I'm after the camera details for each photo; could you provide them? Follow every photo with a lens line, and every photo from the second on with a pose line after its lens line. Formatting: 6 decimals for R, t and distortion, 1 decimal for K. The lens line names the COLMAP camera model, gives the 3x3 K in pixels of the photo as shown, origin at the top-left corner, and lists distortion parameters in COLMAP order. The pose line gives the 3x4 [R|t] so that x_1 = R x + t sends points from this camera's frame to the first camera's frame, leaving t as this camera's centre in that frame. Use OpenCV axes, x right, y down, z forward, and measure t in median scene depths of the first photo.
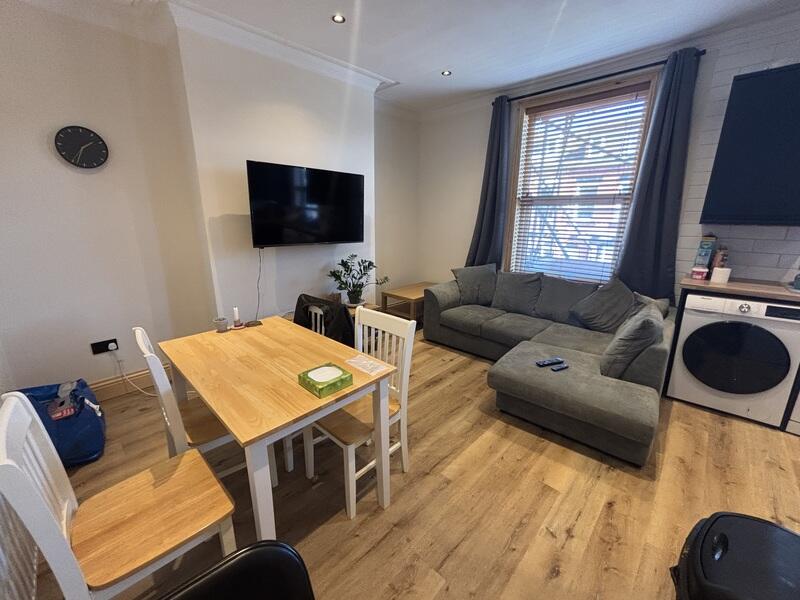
lens RADIAL K [[325.5, 0, 399.6], [0, 325.5, 300.3], [0, 0, 1]] dist [-0.001018, -0.000057]
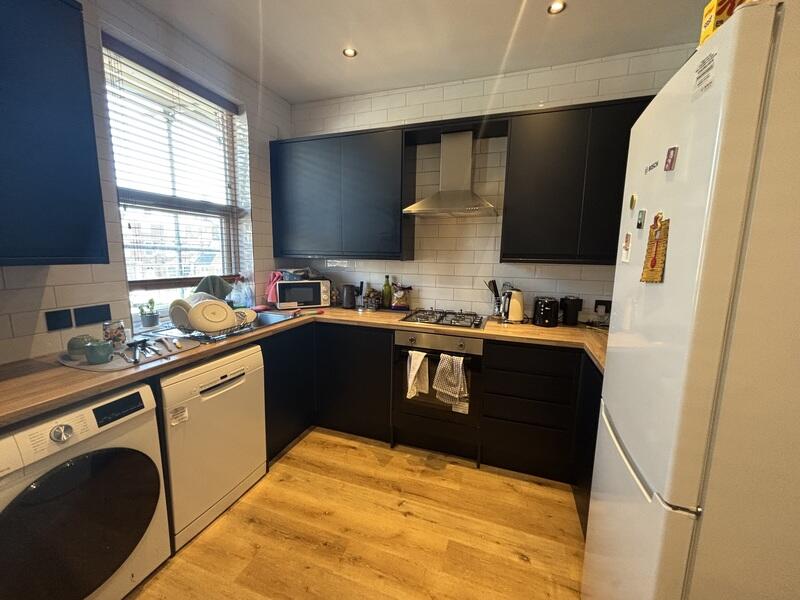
lens RADIAL K [[325.5, 0, 399.5], [0, 325.5, 299.6], [0, 0, 1]] dist [-0.001018, -0.000057]
pose [[-0.405801, -0.146508, 0.902143, 0.447607], [0.215875, 0.943775, 0.250374, -0.179261], [-0.888101, 0.296352, -0.351357, 0.664936]]
